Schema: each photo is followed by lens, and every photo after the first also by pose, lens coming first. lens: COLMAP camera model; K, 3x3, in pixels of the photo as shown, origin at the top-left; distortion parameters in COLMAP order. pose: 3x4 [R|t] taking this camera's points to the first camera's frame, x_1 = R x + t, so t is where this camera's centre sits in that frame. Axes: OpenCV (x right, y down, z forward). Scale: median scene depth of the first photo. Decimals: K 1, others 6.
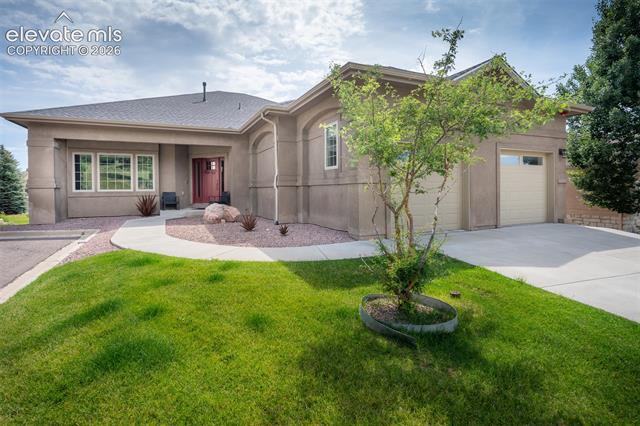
lens RADIAL K [[327.7, 0, 312.5], [0, 327.7, 190.2], [0, 0, 1]] dist [0.004624, 0.001019]
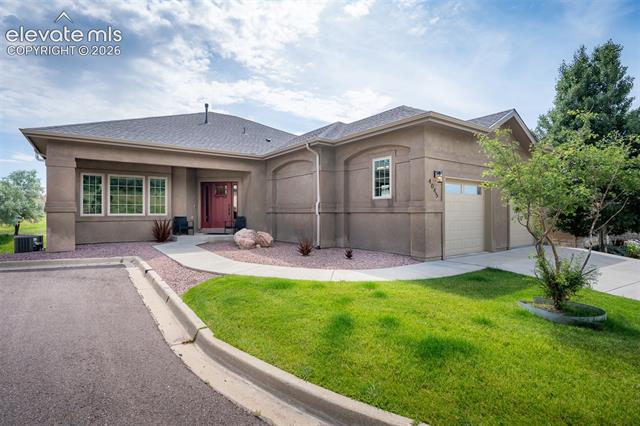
lens RADIAL K [[332.1, 0, 319.8], [0, 332.1, 215.5], [0, 0, 1]] dist [0.006334, 0.000863]
pose [[0.979052, 0.008166, 0.203445, -0.259730], [-0.009696, 0.999932, 0.006526, -0.008523], [-0.203378, -0.008362, 0.979065, -0.044979]]
